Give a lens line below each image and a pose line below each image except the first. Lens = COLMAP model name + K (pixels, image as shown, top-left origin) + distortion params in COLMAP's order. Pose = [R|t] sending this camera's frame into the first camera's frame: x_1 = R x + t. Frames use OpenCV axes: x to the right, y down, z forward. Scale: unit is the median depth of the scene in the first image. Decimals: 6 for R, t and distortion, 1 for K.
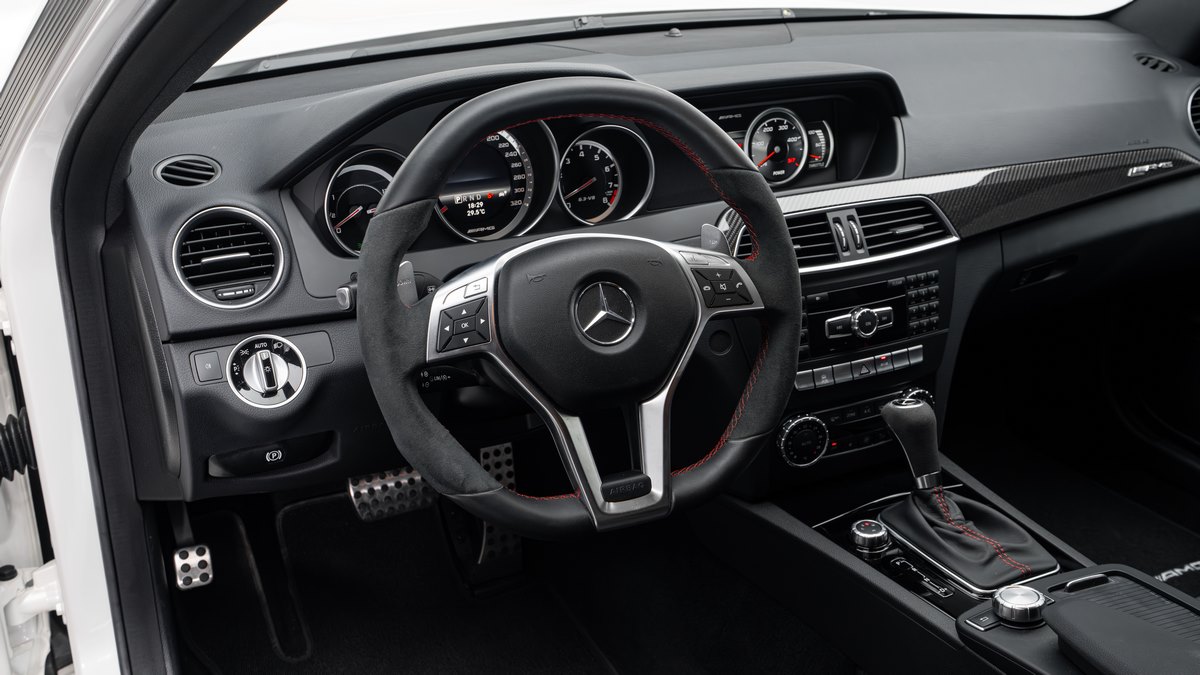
lens RADIAL K [[1122.6, 0, 605.5], [0, 1122.6, 332.9], [0, 0, 1]] dist [0.069366, 0.000000]
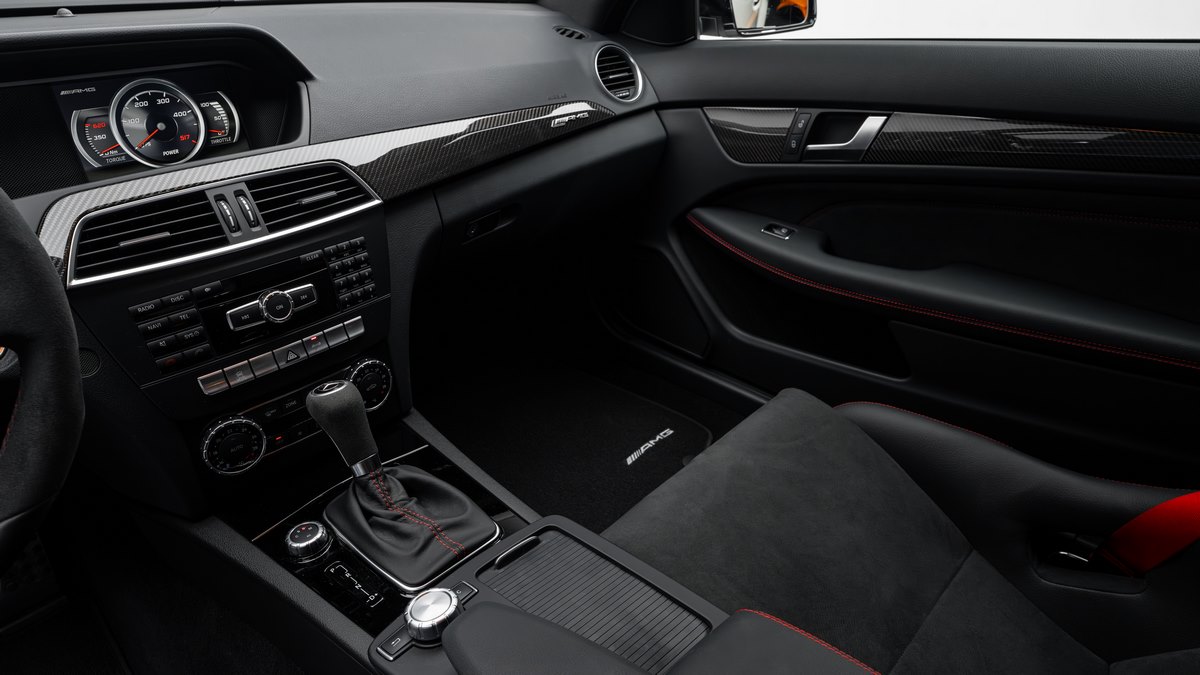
lens RADIAL K [[711.1, 0, 594.4], [0, 711.1, 329.2], [0, 0, 1]] dist [-0.036097, 0.014435]
pose [[0.932803, -0.177301, 0.313757, 0.289262], [0.150672, 0.982734, 0.107385, -0.013760], [-0.327379, -0.052895, 0.943412, 0.380224]]
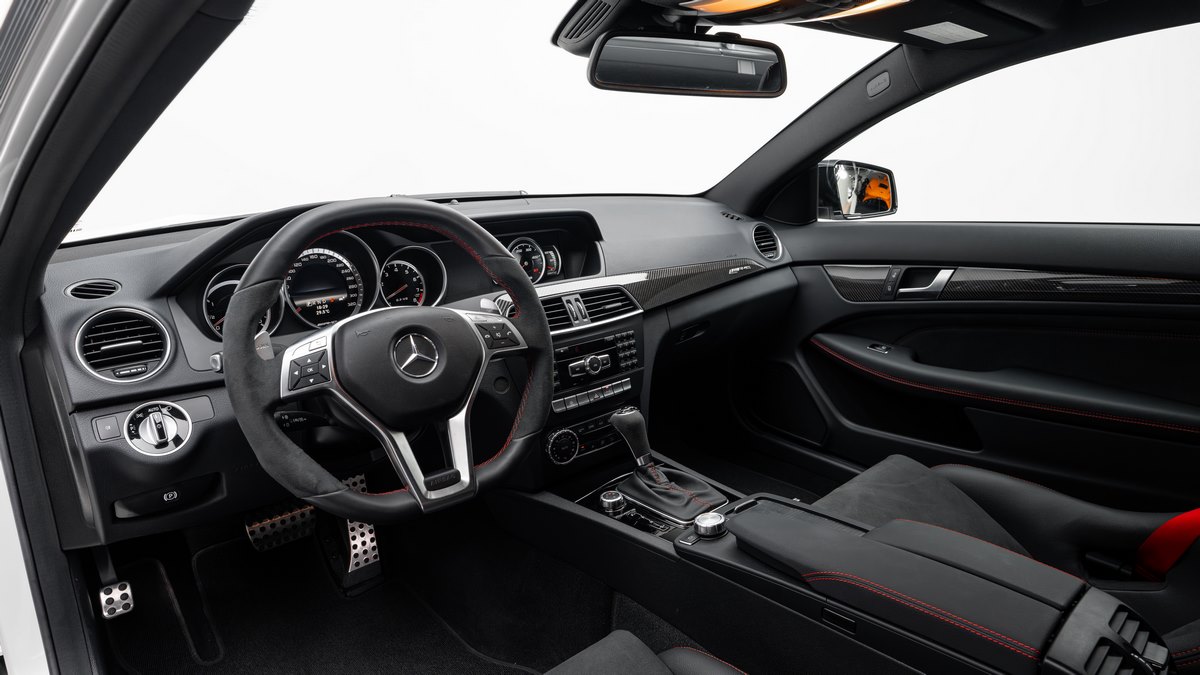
lens RADIAL K [[673.6, 0, 599.4], [0, 673.6, 334.9], [0, 0, 1]] dist [-0.052301, 0.027393]
pose [[0.965045, -0.081034, 0.249244, 0.010429], [0.114826, 0.985596, -0.124158, 0.066909], [-0.235593, 0.148437, 0.960449, 0.100986]]
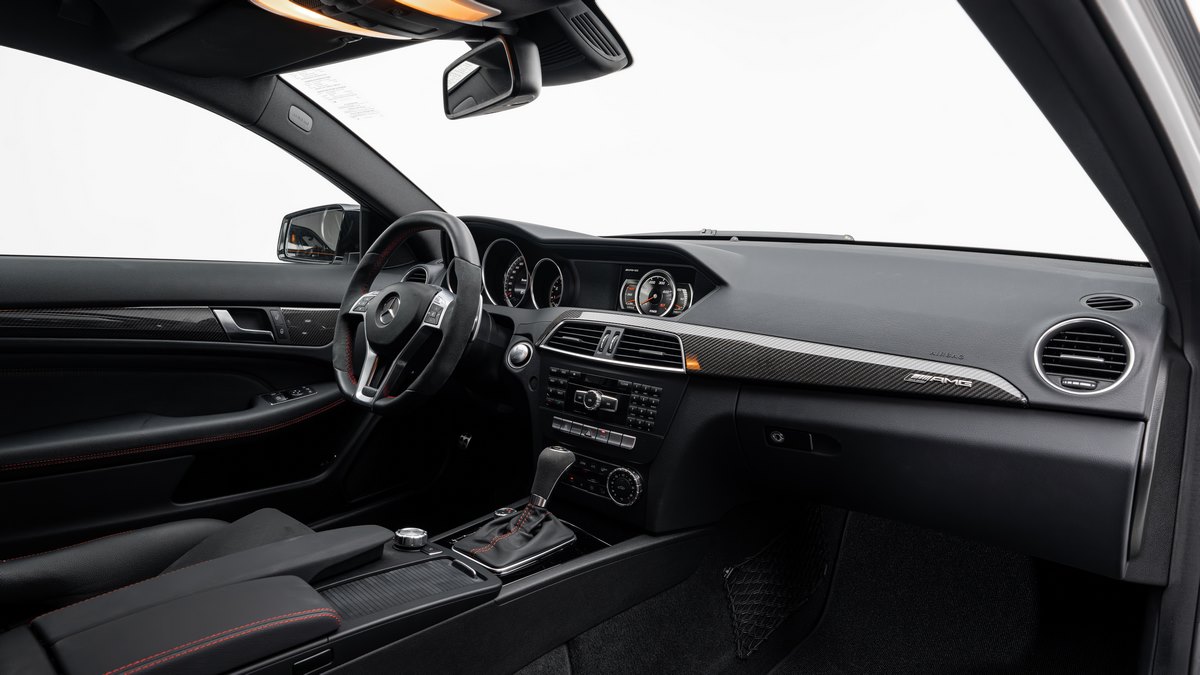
lens RADIAL K [[711.1, 0, 597.6], [0, 711.1, 335.2], [0, 0, 1]] dist [-0.036097, 0.014435]
pose [[0.380862, 0.141308, -0.913771, 1.072390], [-0.373669, 0.927480, -0.012318, -0.079128], [0.845764, 0.346139, 0.406044, 0.607095]]
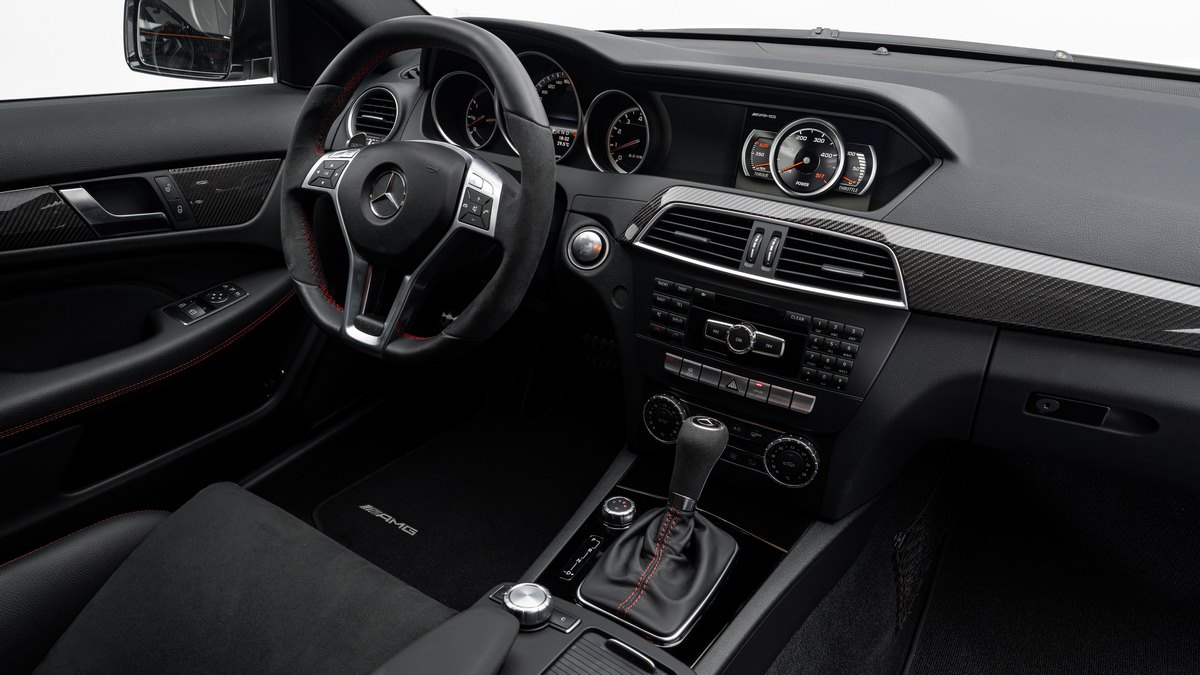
lens RADIAL K [[776.3, 0, 606.0], [0, 776.3, 333.9], [0, 0, 1]] dist [-0.009112, -0.000371]
pose [[0.526592, 0.385390, -0.757744, 0.679935], [-0.352150, 0.910158, 0.218183, -0.118862], [0.773752, 0.151946, 0.614996, 0.502063]]
